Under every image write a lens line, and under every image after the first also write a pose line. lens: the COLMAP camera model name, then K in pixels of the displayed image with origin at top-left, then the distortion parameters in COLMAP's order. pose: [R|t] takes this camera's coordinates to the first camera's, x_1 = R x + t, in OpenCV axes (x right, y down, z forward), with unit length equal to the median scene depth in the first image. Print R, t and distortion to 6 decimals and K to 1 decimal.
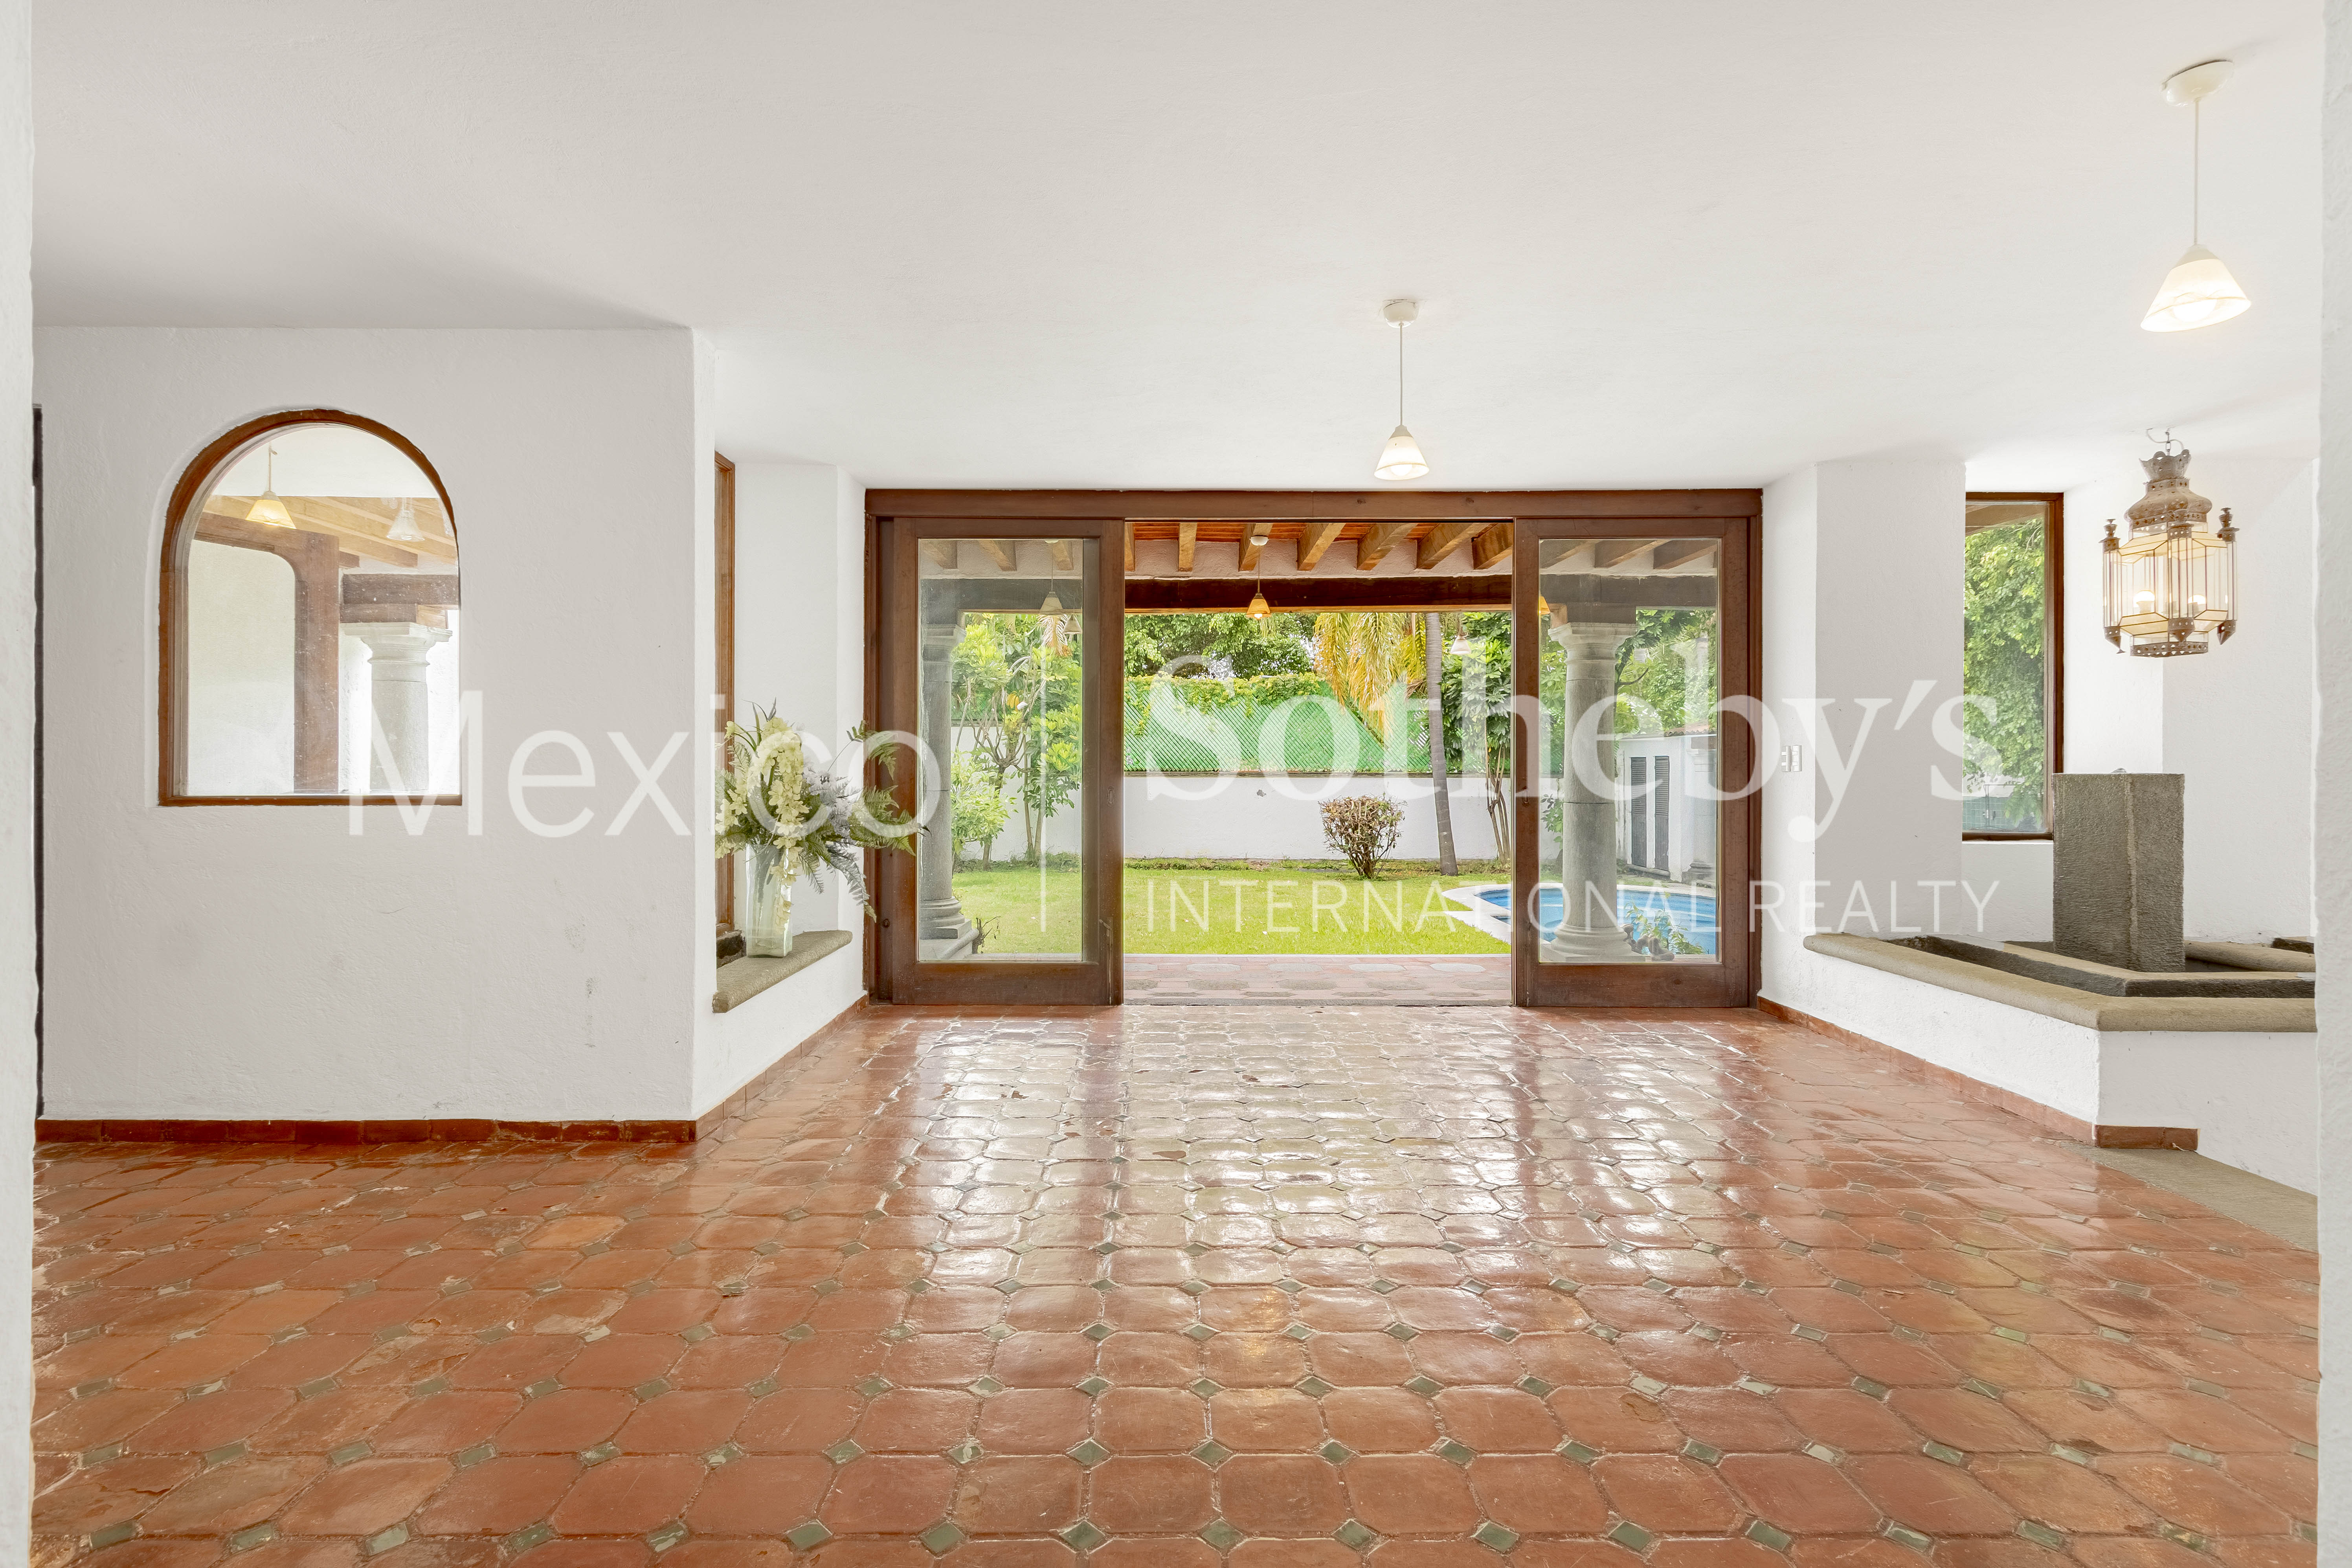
lens RADIAL K [[1184.3, 0, 1169.7], [0, 1184.3, 773.7], [0, 0, 1]] dist [0.013974, -0.001095]
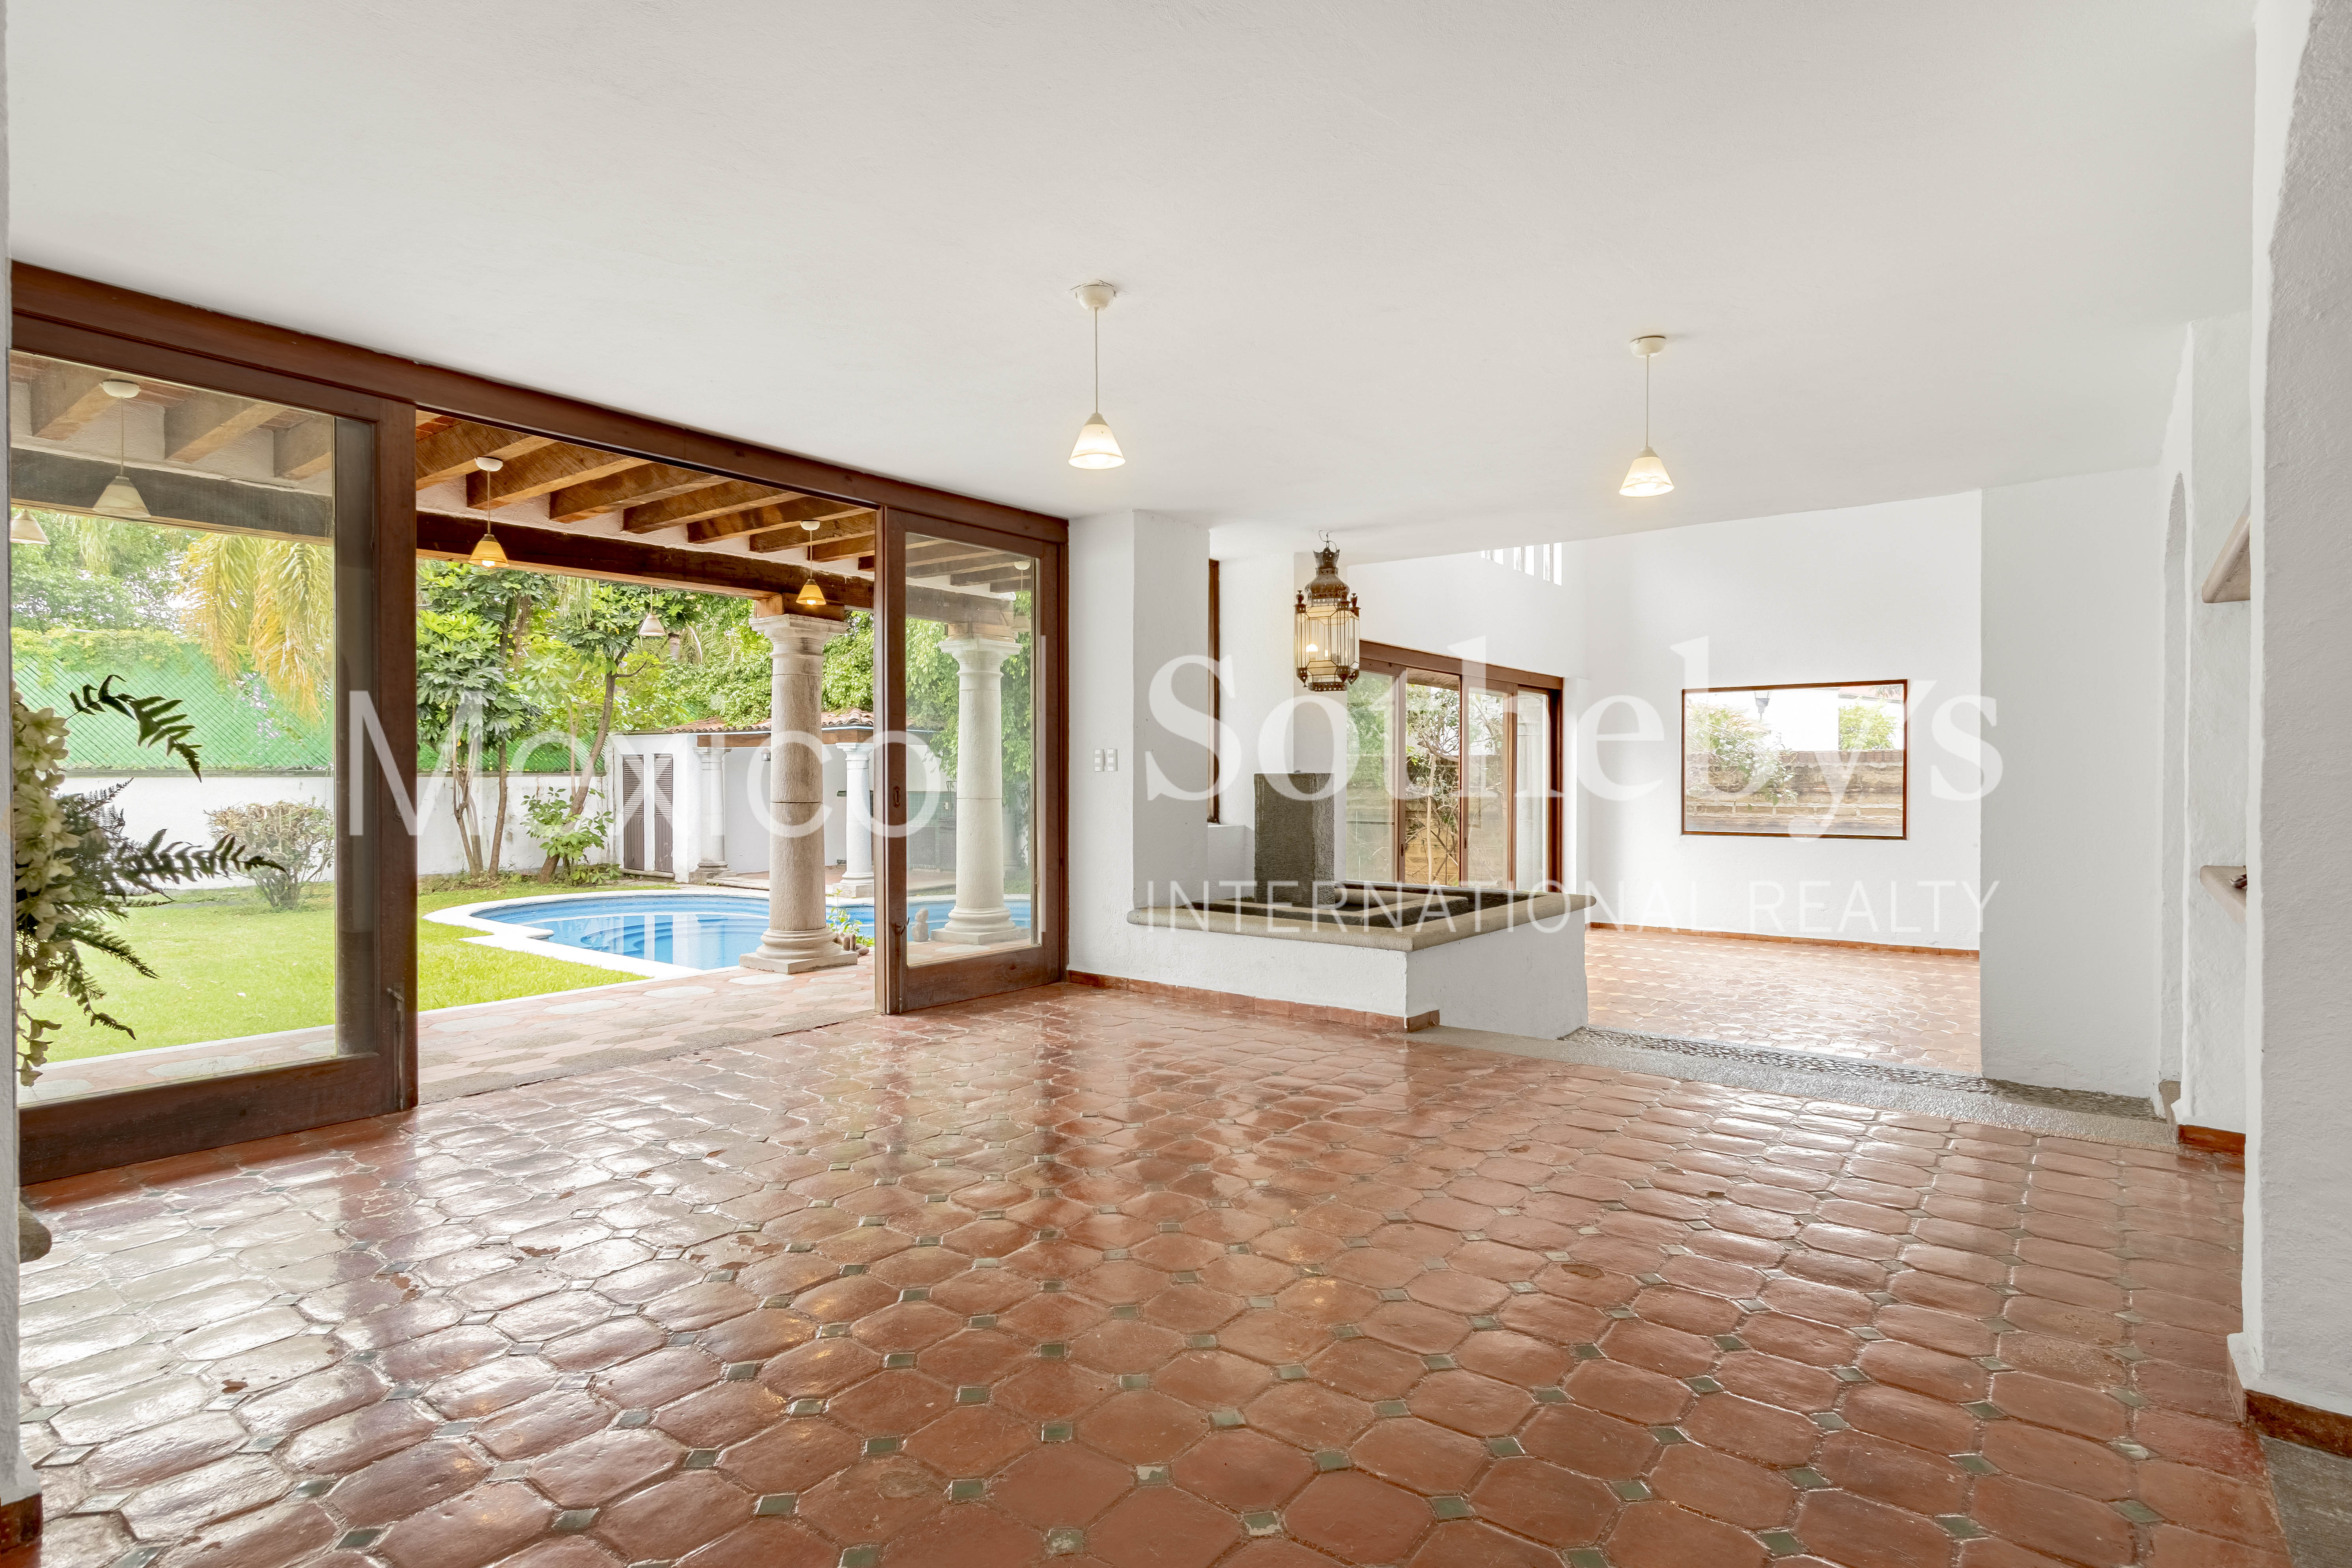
lens RADIAL K [[1188.7, 0, 1241.7], [0, 1188.7, 780.8], [0, 0, 1]] dist [0.000860, 0.000076]
pose [[0.589130, -0.006170, 0.808015, -0.334373], [-0.000126, 0.999970, 0.007727, -0.001435], [-0.808039, -0.004654, 0.589111, 0.213389]]
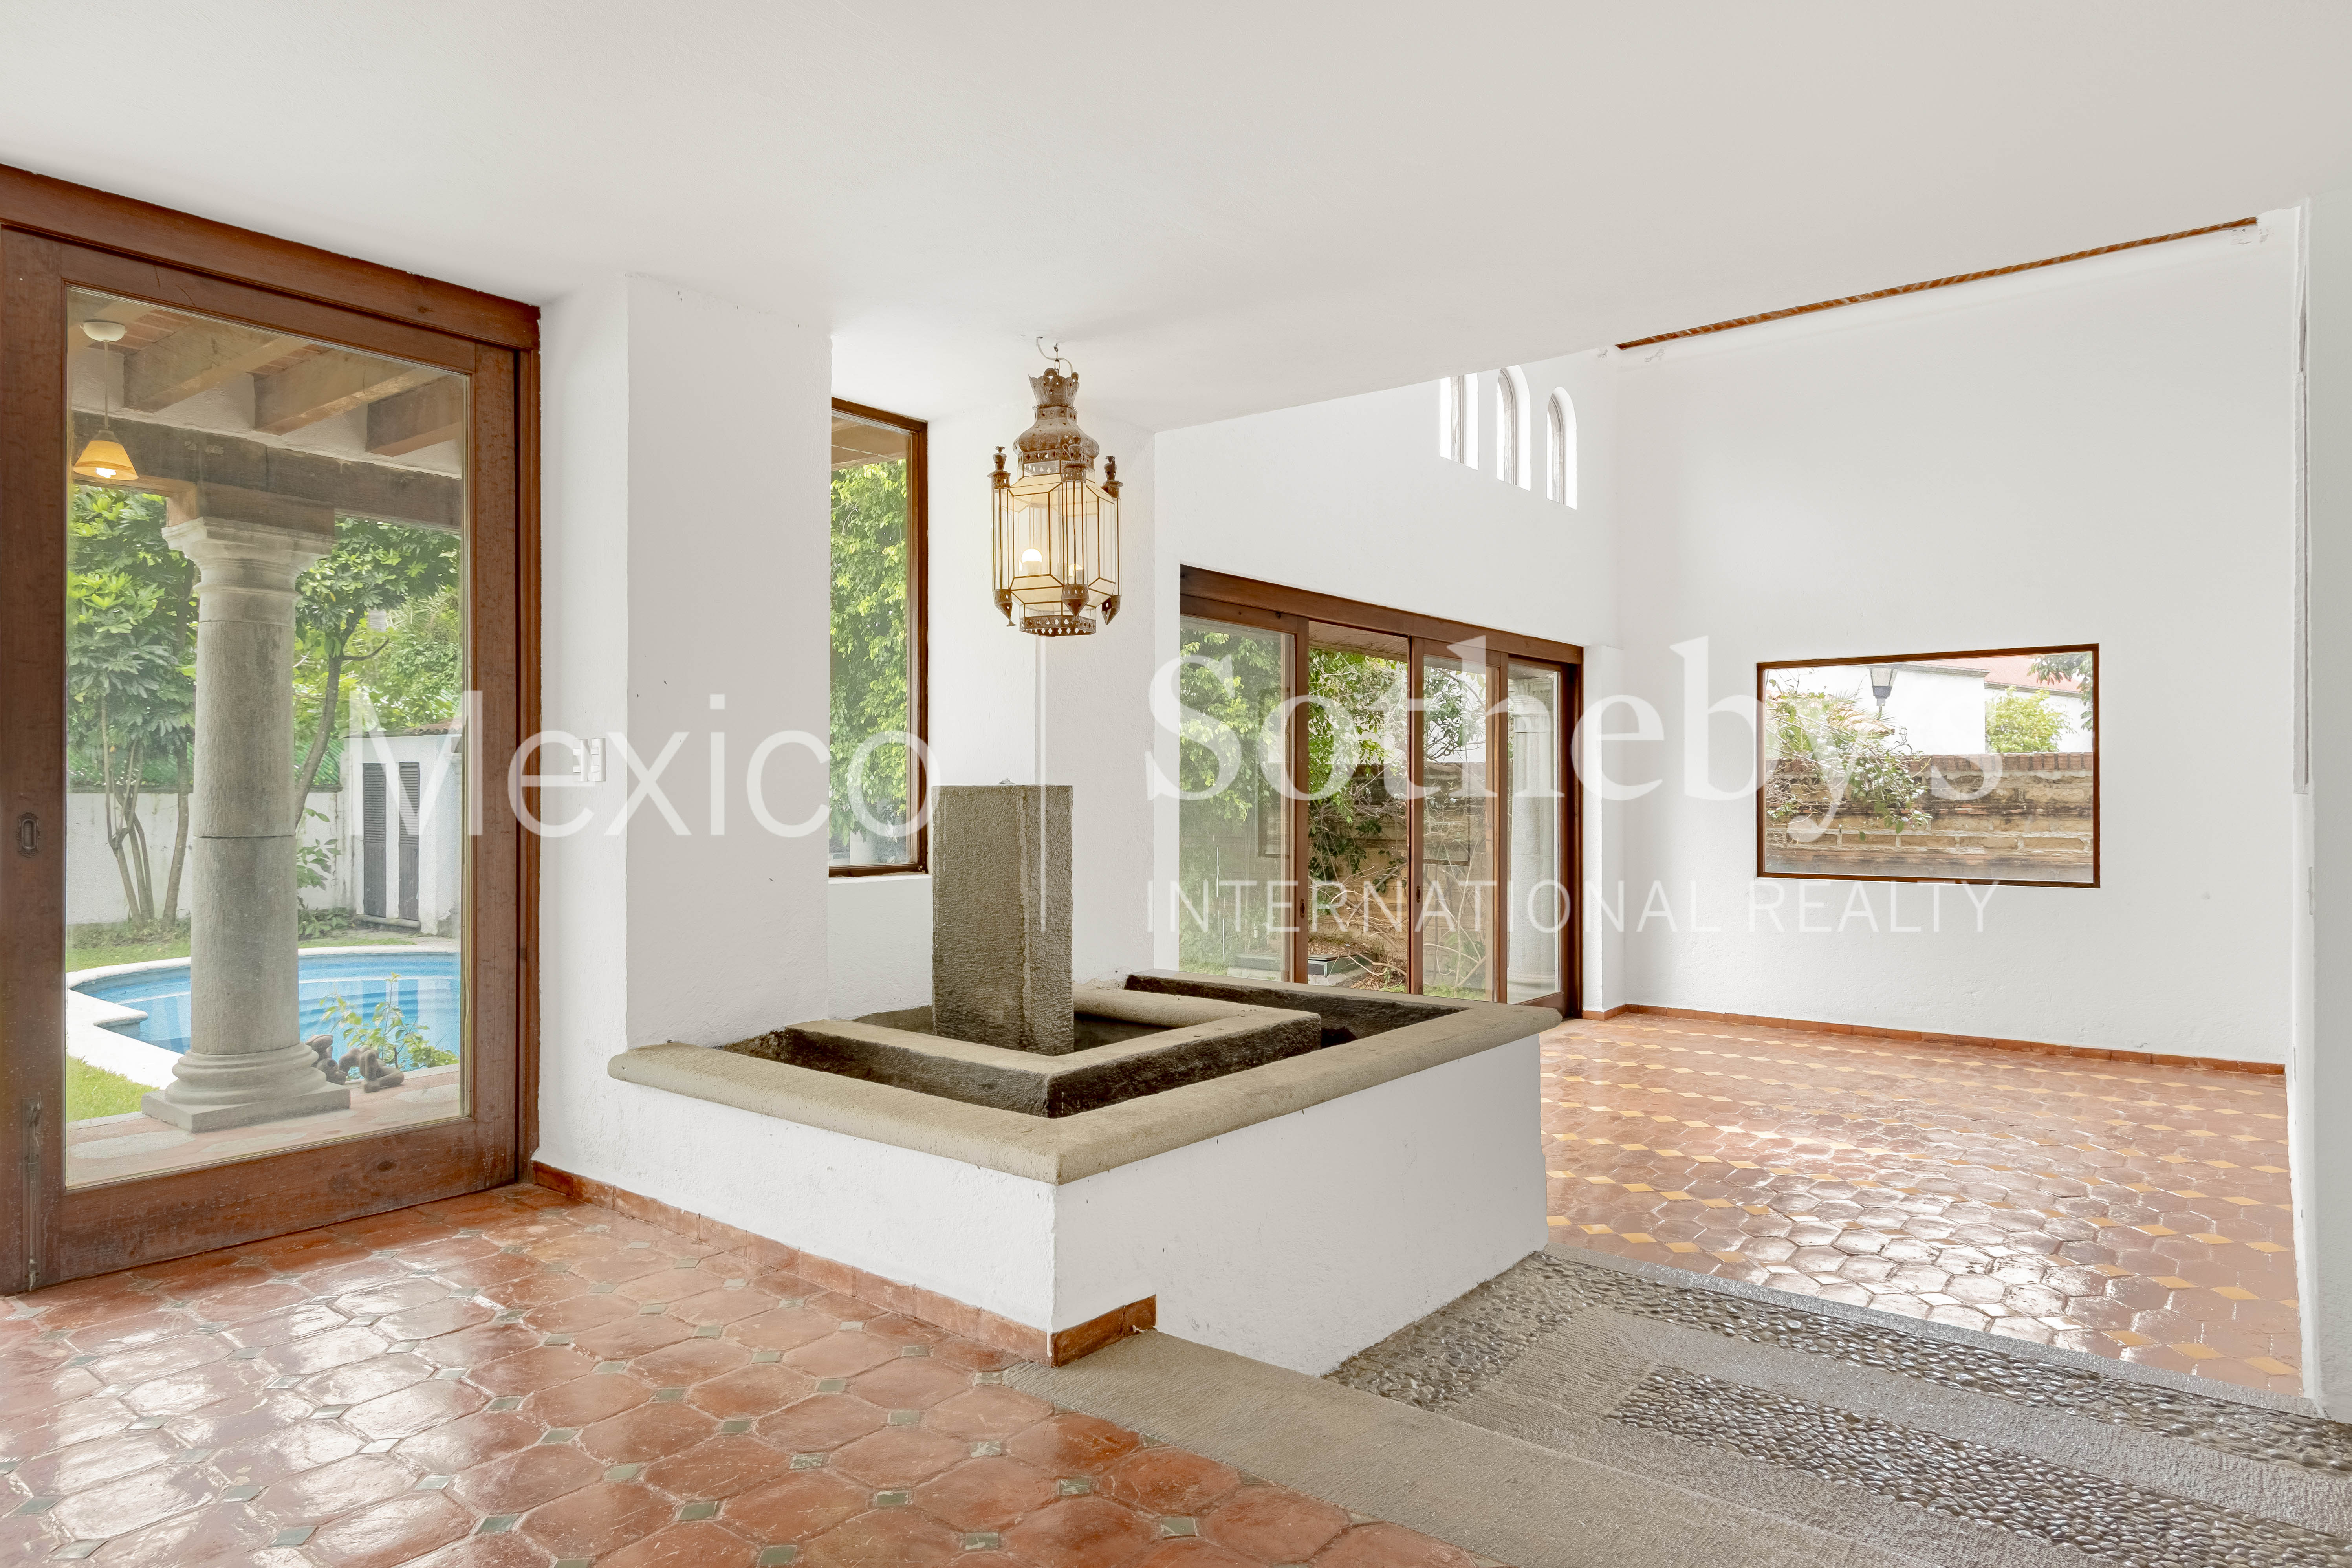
lens RADIAL K [[1401.1, 0, 1244.3], [0, 1401.1, 785.6], [0, 0, 1]] dist [0.002676, -0.003314]
pose [[0.603389, 0.000126, 0.797447, 0.159203], [0.000541, 1.000000, -0.000567, 0.000526], [-0.797447, 0.000773, 0.603389, 0.310757]]
